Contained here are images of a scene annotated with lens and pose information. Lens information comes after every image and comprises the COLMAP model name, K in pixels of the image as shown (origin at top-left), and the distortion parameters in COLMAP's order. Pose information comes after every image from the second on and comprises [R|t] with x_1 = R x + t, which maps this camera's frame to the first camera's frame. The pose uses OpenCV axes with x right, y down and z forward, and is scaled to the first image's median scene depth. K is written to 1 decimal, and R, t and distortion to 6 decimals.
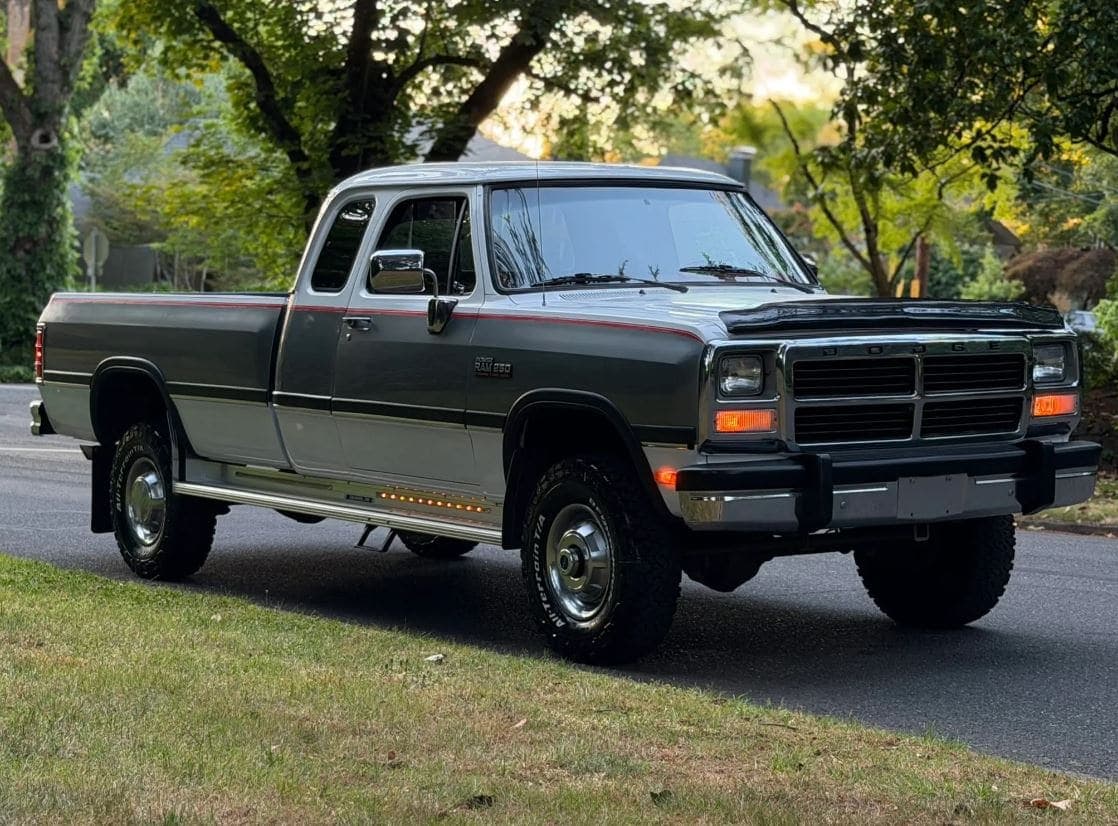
lens RADIAL K [[2644.1, 0, 557.2], [0, 2644.1, 410.4], [0, 0, 1]] dist [0.166835, 0.000000]
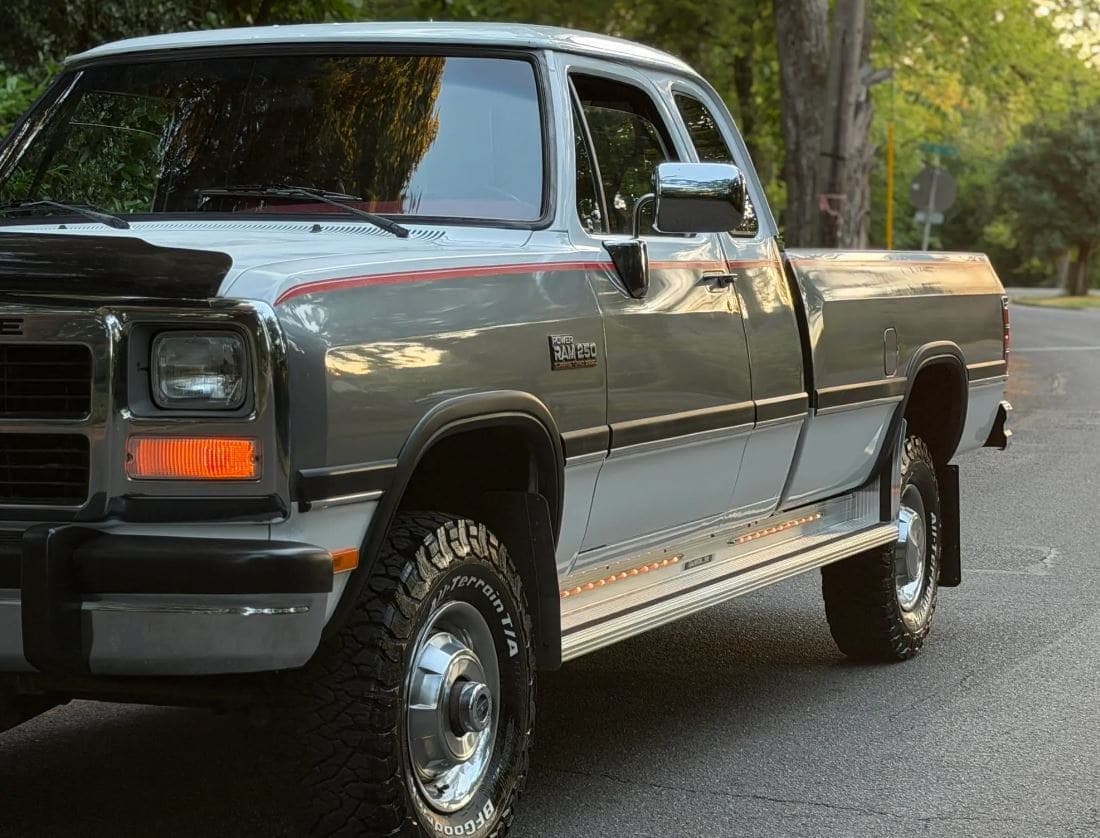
lens RADIAL K [[2555.5, 0, 550.6], [0, 2555.5, 417.6], [0, 0, 1]] dist [0.208212, 0.000000]
pose [[0.513587, 0.051208, -0.856508, 0.584384], [-0.047248, 0.998391, 0.031359, -0.025394], [0.856736, 0.024363, 0.515180, 0.784814]]
